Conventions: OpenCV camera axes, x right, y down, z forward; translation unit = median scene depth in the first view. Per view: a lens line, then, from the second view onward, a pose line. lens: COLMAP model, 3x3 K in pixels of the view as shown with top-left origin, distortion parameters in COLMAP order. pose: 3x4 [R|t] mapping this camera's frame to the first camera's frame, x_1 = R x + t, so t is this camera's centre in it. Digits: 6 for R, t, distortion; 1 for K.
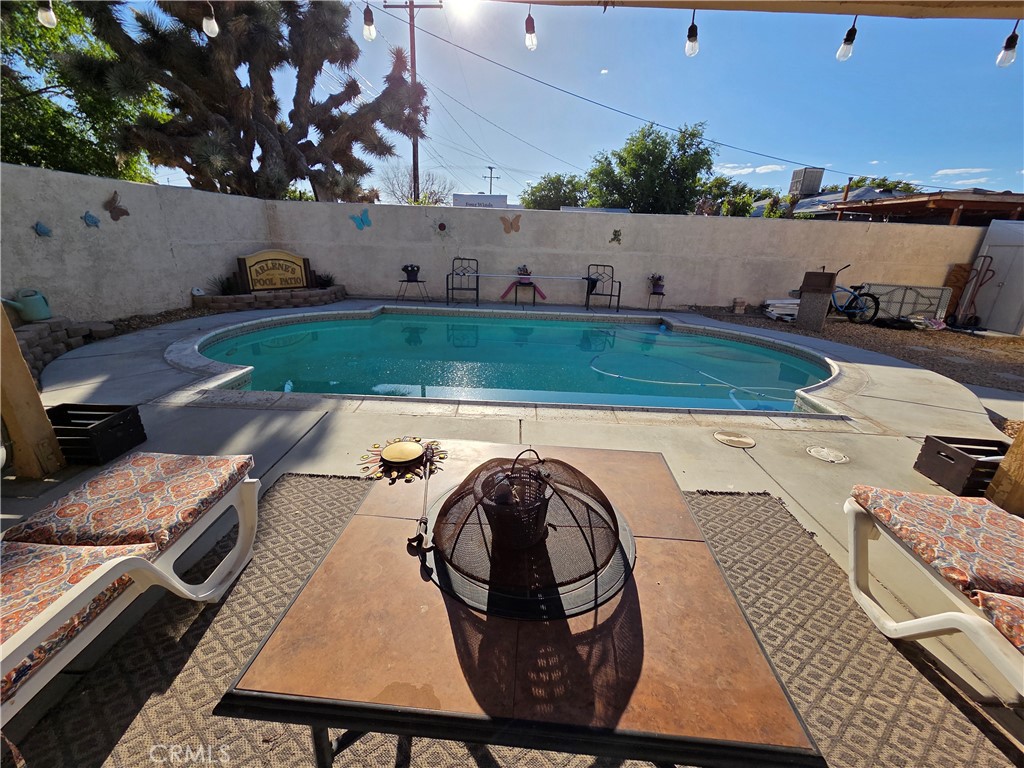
lens RADIAL K [[420.4, 0, 512.5], [0, 420.4, 379.8], [0, 0, 1]] dist [-0.002914, 0.001918]
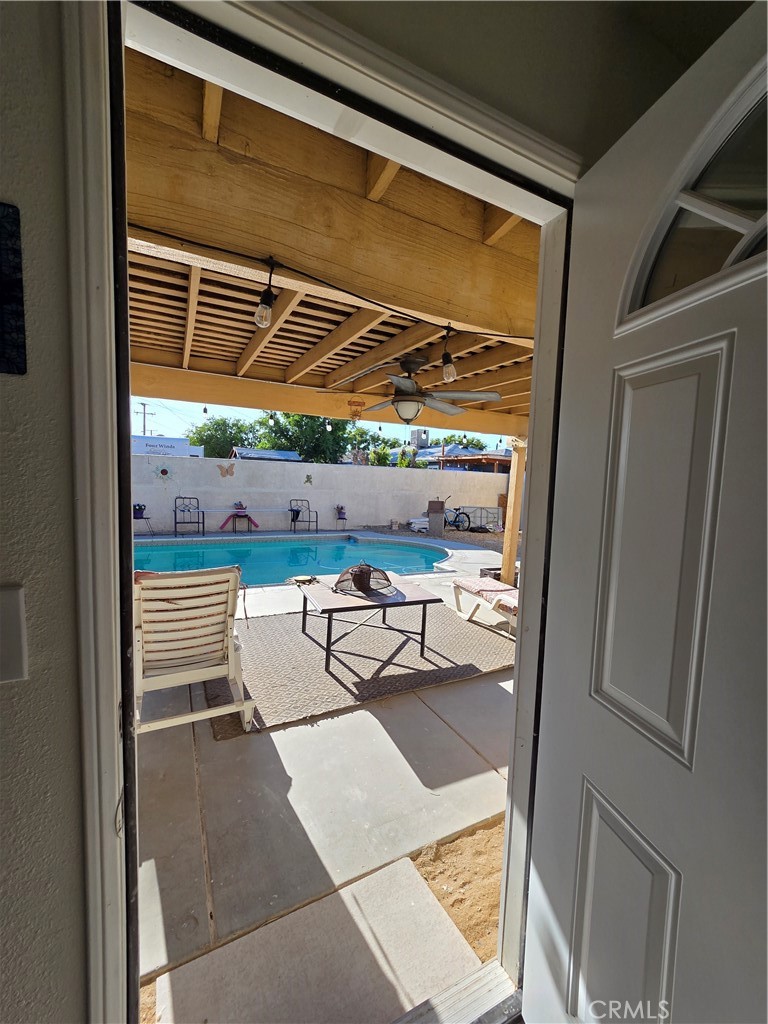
lens RADIAL K [[420.4, 0, 385.2], [0, 420.4, 510.7], [0, 0, 1]] dist [-0.002914, 0.001918]
pose [[0.883714, -0.037663, 0.466510, -0.172390], [0.144454, 0.970042, -0.195325, 0.060051], [-0.445178, 0.240000, 0.862680, -0.262410]]
